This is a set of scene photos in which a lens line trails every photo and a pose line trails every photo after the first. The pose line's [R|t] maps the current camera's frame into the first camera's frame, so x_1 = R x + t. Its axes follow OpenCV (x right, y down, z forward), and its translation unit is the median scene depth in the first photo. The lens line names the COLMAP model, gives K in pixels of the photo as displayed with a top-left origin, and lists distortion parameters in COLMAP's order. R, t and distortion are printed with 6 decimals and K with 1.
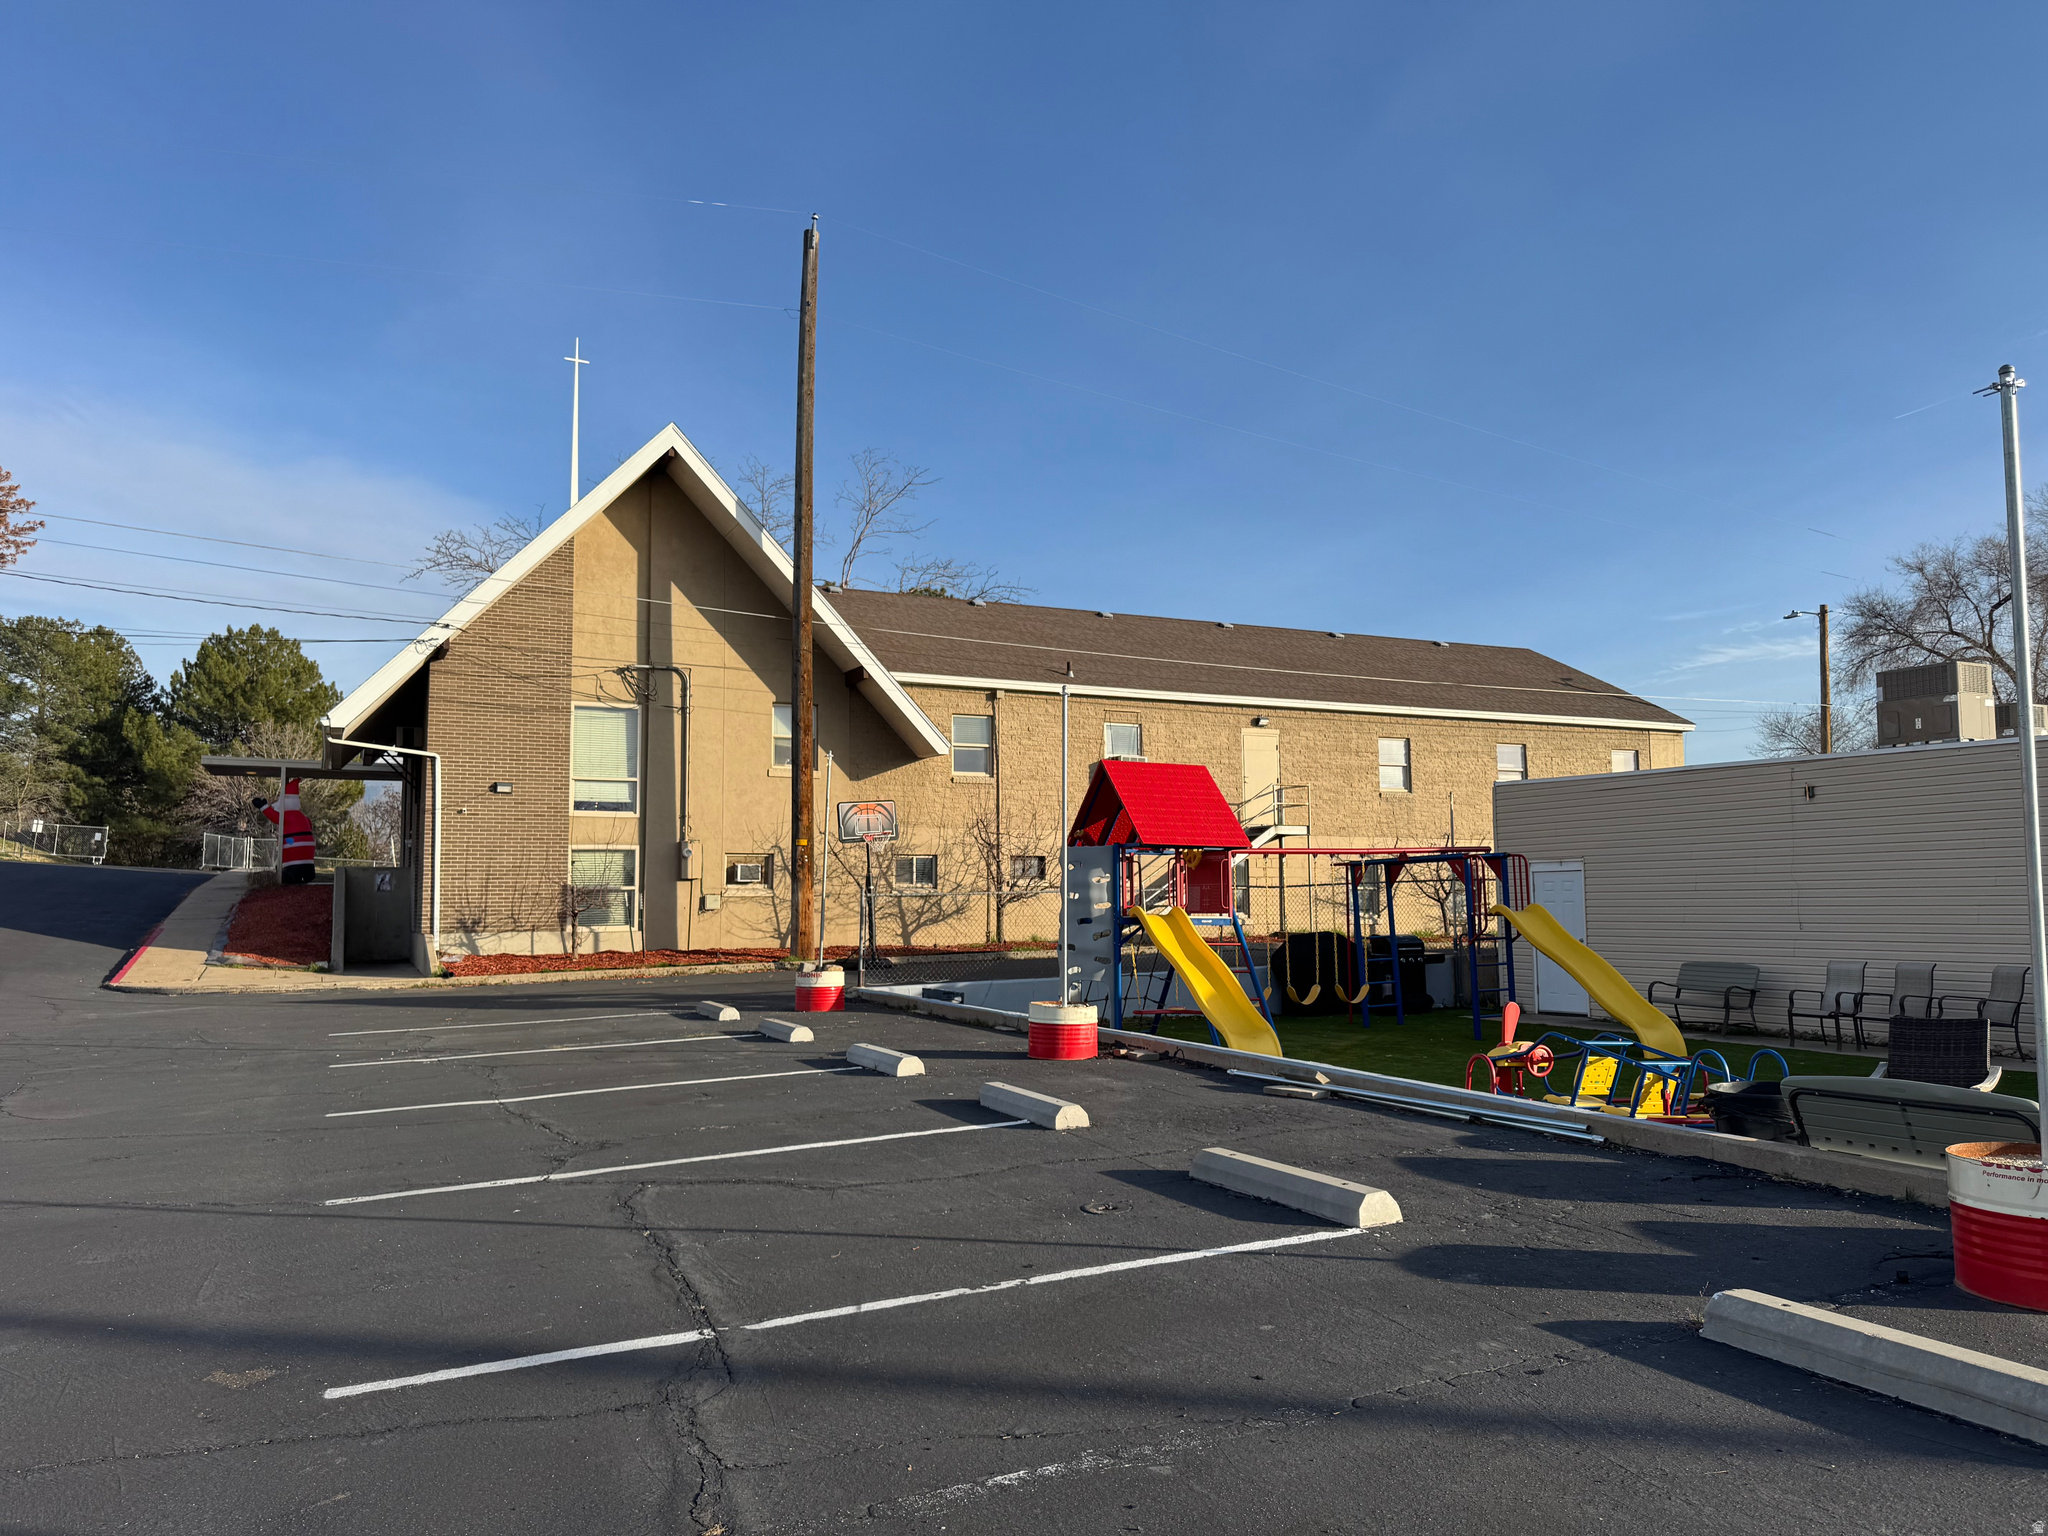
lens RADIAL K [[1417.4, 0, 990.9], [0, 1417.4, 765.1], [0, 0, 1]] dist [0.068029, -0.080546]
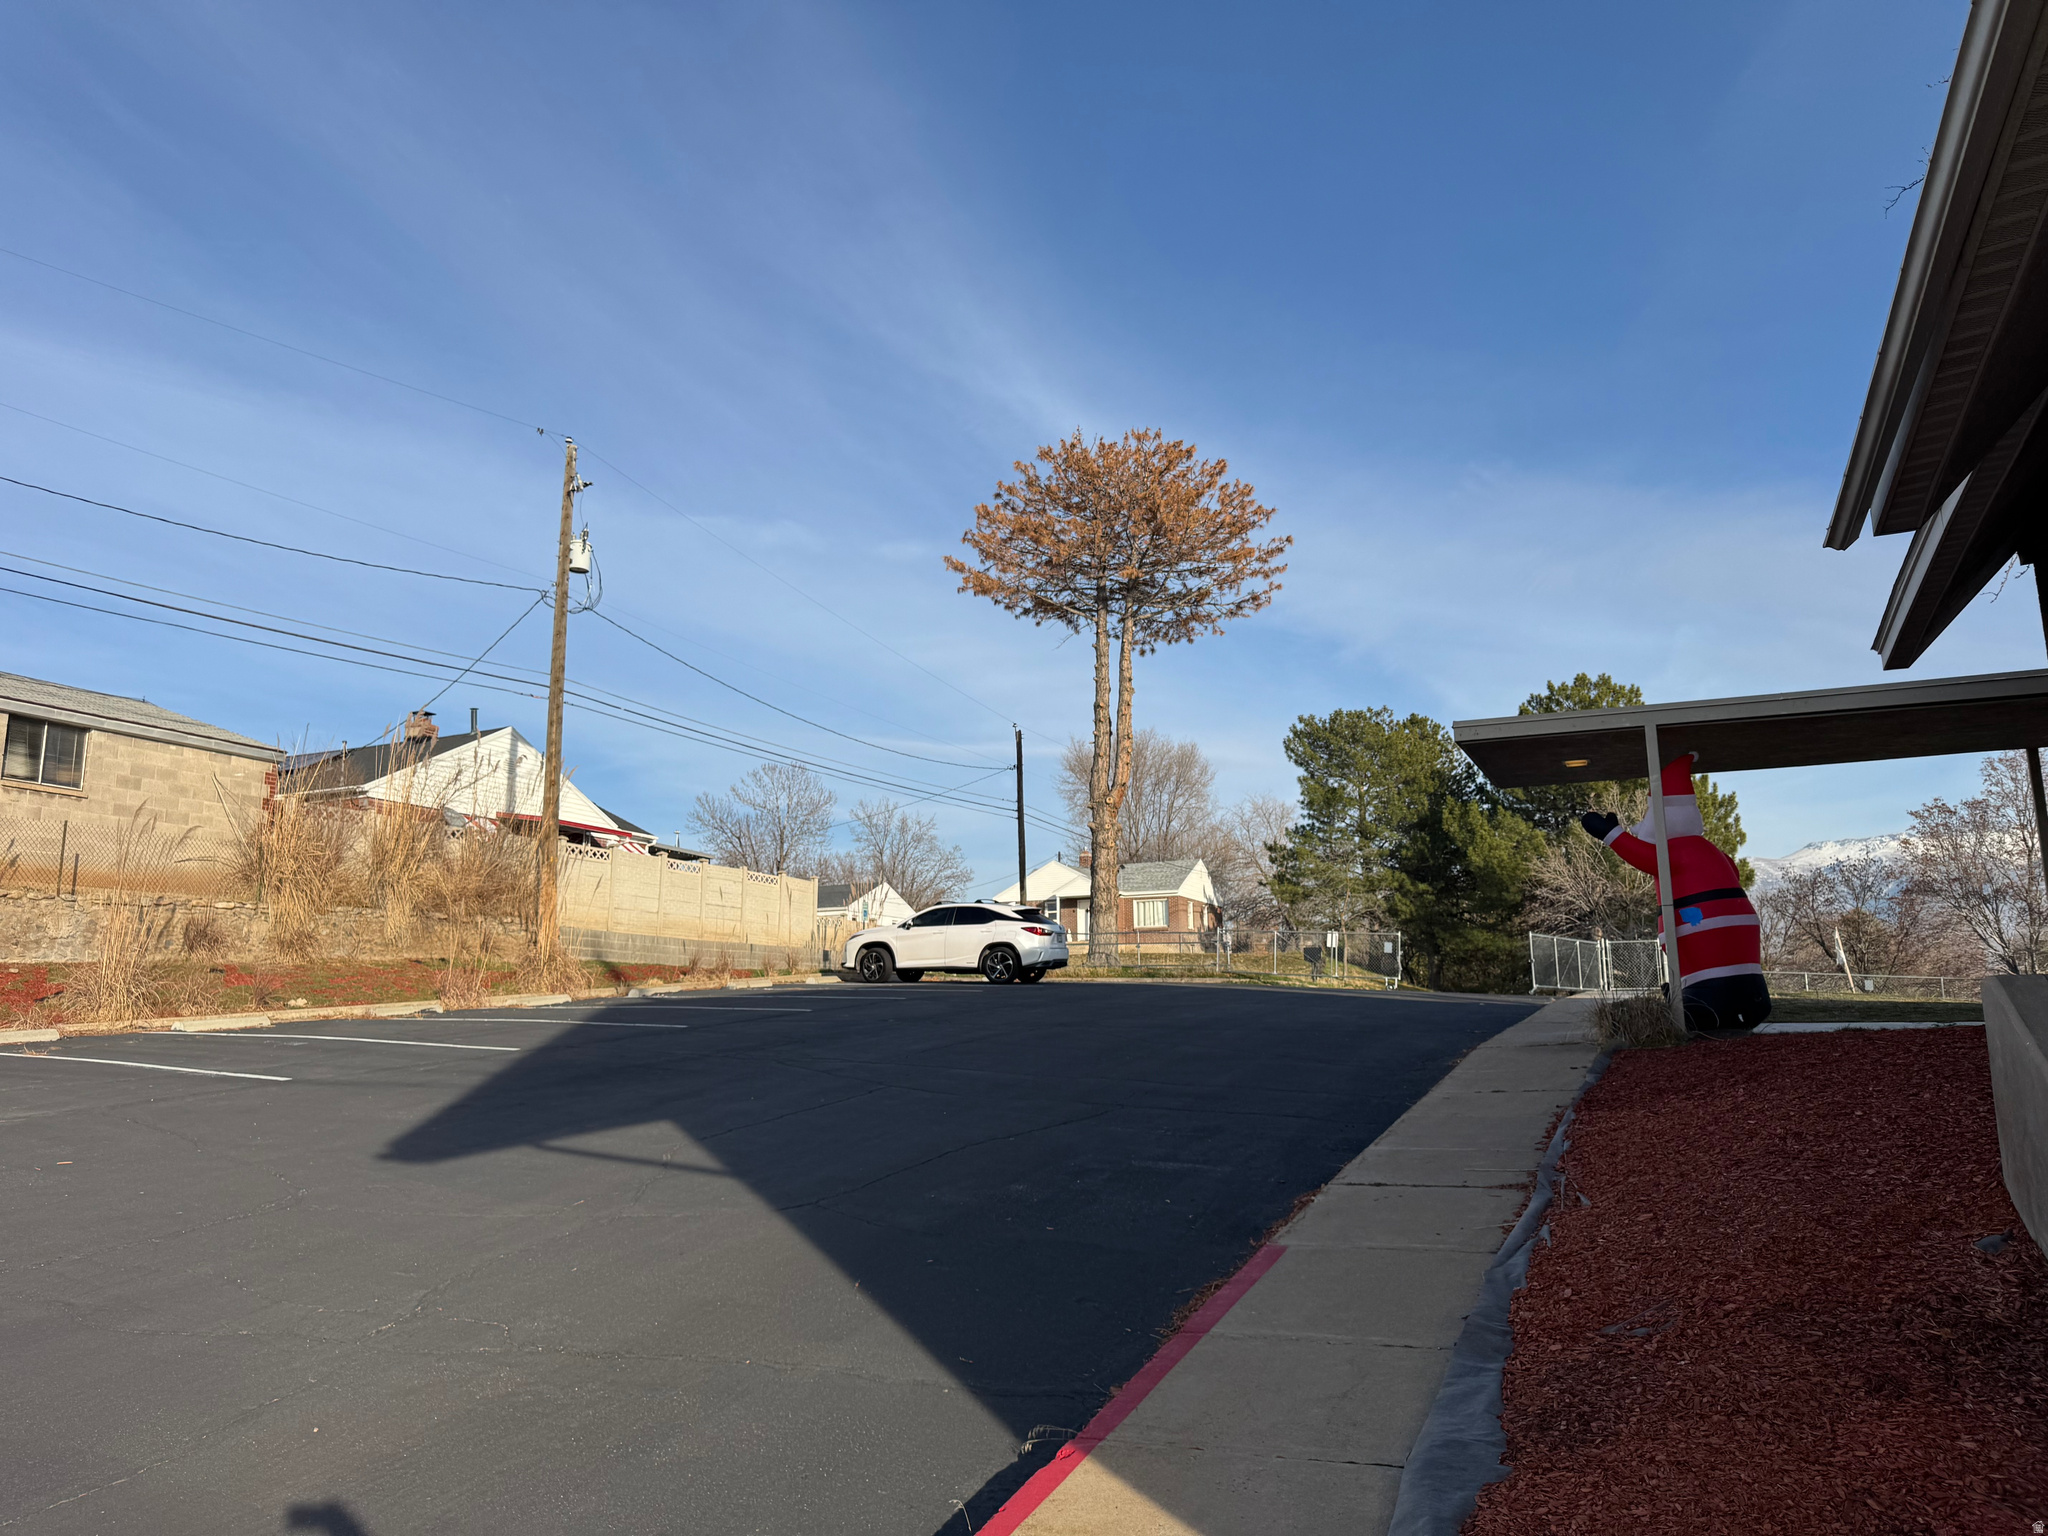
lens RADIAL K [[1440.1, 0, 998.6], [0, 1440.1, 770.8], [0, 0, 1]] dist [0.075936, -0.104358]
pose [[0.641624, -0.138571, -0.754398, -0.134484], [0.080354, 0.990277, -0.113556, 0.019008], [0.762798, 0.012242, 0.646520, 0.264168]]
